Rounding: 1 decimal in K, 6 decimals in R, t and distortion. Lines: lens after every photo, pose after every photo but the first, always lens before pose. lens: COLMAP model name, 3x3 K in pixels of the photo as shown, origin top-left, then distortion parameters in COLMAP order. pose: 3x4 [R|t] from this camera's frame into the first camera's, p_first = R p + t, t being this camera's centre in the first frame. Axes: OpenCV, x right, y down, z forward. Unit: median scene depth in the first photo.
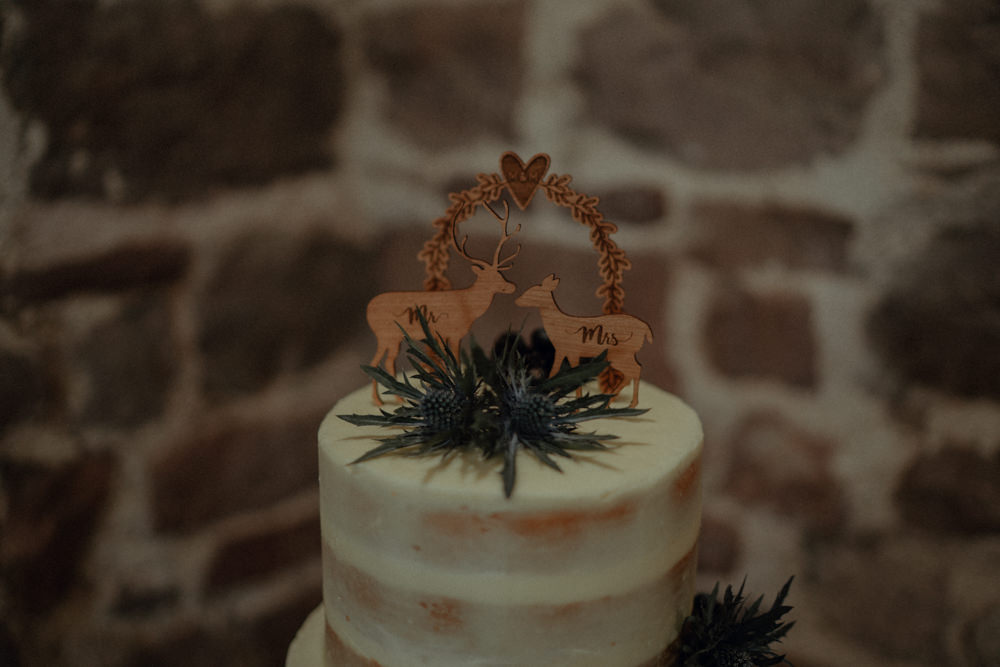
lens RADIAL K [[1001.7, 0, 500.0], [0, 1001.7, 333.5], [0, 0, 1]] dist [0.005957, 0.041543]
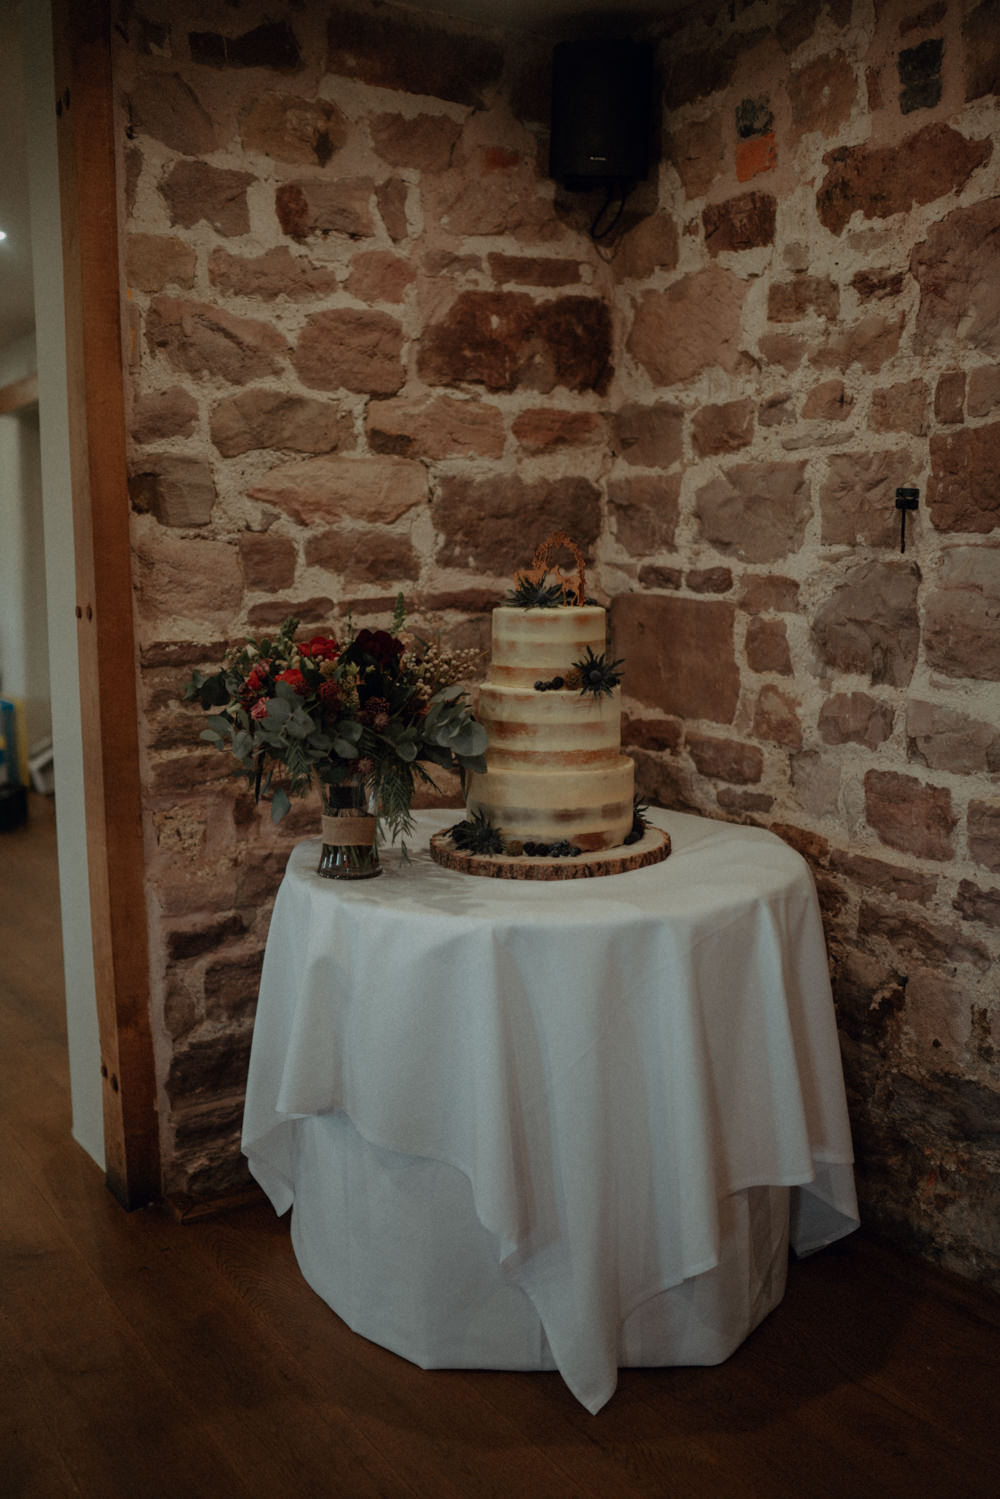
lens RADIAL K [[1501.8, 0, 500.0], [0, 1501.8, 749.5], [0, 0, 1]] dist [-0.068894, 0.176769]
pose [[0.912249, 0.063315, -0.404713, 1.018754], [-0.107126, 0.990474, -0.086516, 0.531743], [0.395380, 0.122280, 0.910342, -1.897963]]
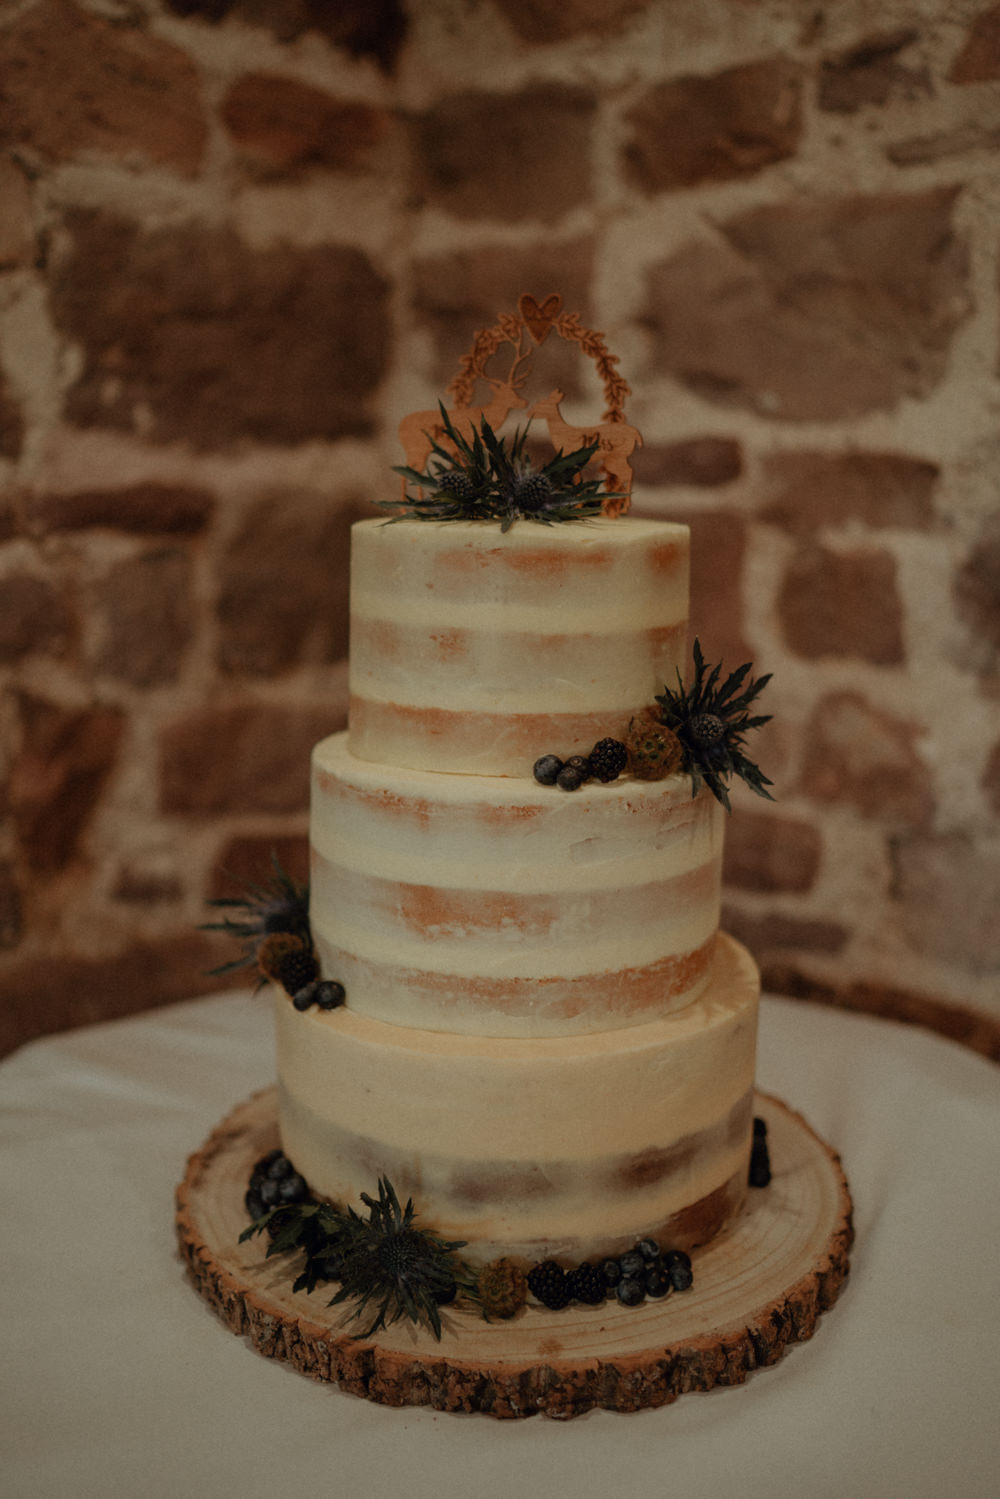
lens RADIAL K [[1501.8, 0, 500.0], [0, 1501.8, 749.5], [0, 0, 1]] dist [-0.068894, 0.176769]
pose [[0.996744, 0.031614, -0.074180, 0.063647], [-0.036002, 0.997633, -0.058588, 0.230918], [0.072153, 0.061067, 0.995522, -0.352495]]
